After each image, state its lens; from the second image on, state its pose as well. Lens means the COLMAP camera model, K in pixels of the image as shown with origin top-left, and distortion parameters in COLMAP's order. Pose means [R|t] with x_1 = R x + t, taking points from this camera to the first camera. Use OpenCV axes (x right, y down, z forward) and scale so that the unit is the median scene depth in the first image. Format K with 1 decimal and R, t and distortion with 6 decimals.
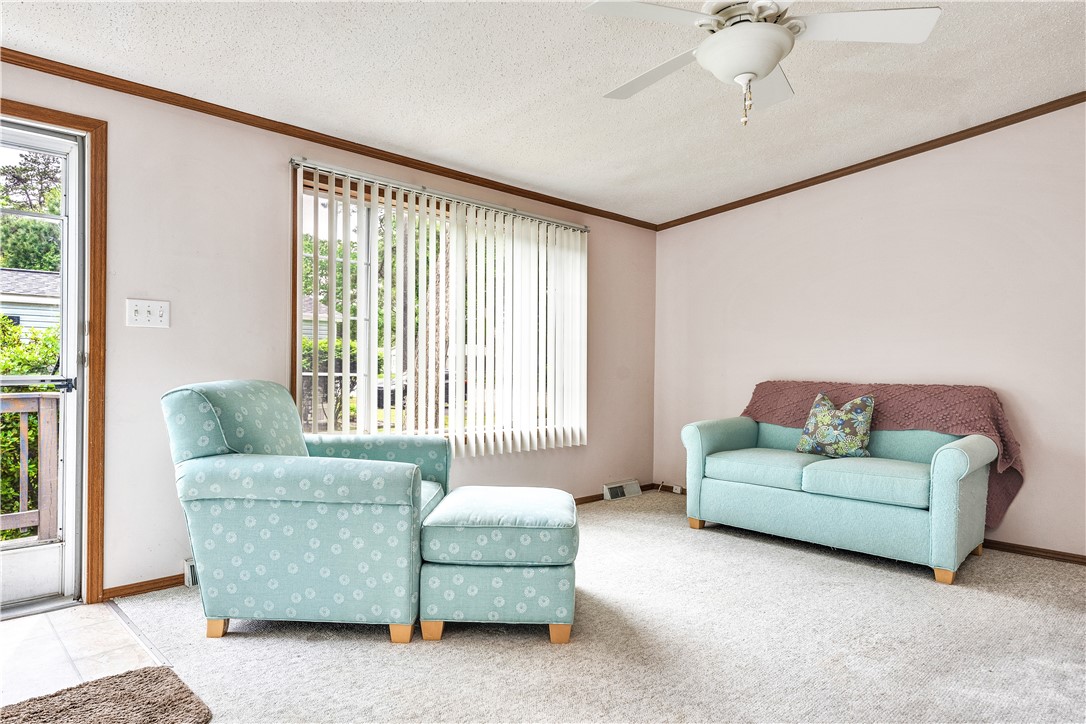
lens RADIAL K [[647.6, 0, 540.7], [0, 647.6, 366.5], [0, 0, 1]] dist [0.001670, -0.001173]
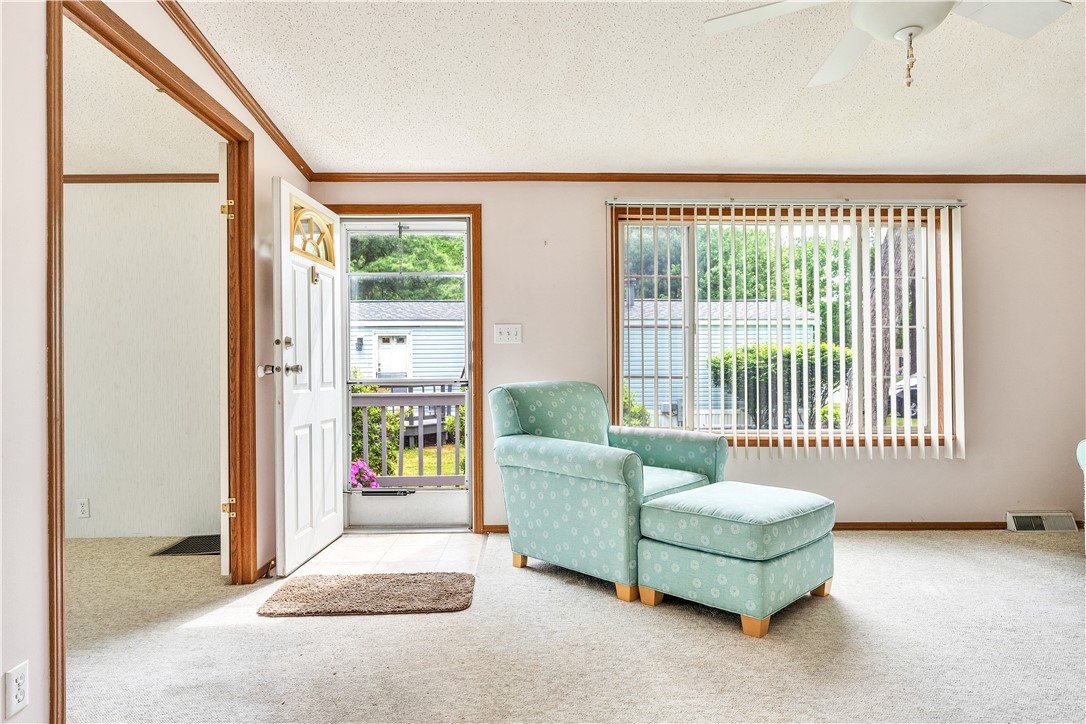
lens RADIAL K [[647.6, 0, 540.7], [0, 647.6, 366.5], [0, 0, 1]] dist [0.001670, -0.001173]
pose [[0.737341, -0.017534, -0.675293, 0.479547], [0.012561, 0.999846, -0.012246, 0.008706], [0.675404, 0.000547, 0.737448, 0.017803]]
